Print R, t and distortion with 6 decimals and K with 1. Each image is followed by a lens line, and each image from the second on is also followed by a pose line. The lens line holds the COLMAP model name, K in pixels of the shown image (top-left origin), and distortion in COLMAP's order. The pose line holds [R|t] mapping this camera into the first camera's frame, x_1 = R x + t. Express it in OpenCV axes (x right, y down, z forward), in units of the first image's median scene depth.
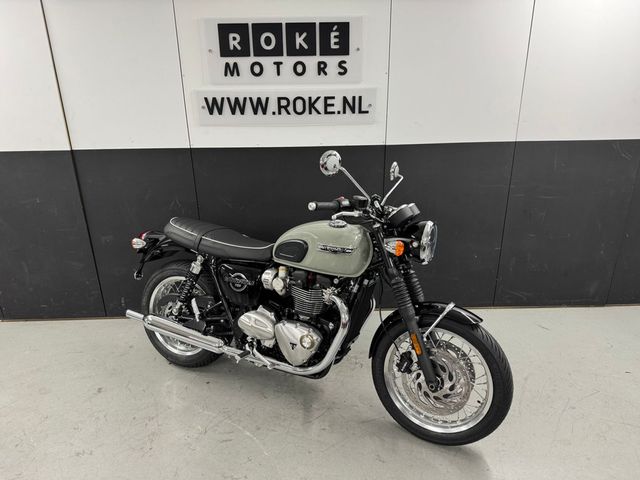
lens RADIAL K [[440.6, 0, 320.0], [0, 440.6, 240.0], [0, 0, 1]] dist [-0.003838, -0.003607]
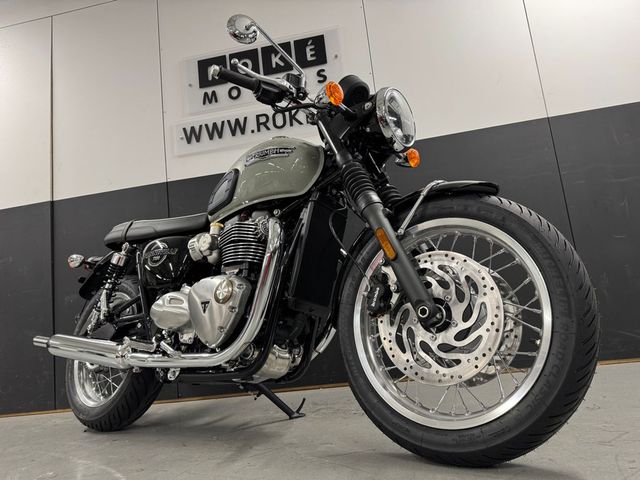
lens RADIAL K [[440.6, 0, 320.0], [0, 440.6, 240.0], [0, 0, 1]] dist [-0.003838, -0.003607]
pose [[0.975667, -0.124526, -0.180463, 0.175754], [0.022332, 0.875226, -0.483198, 0.369430], [0.218117, 0.467410, 0.856710, 0.369495]]
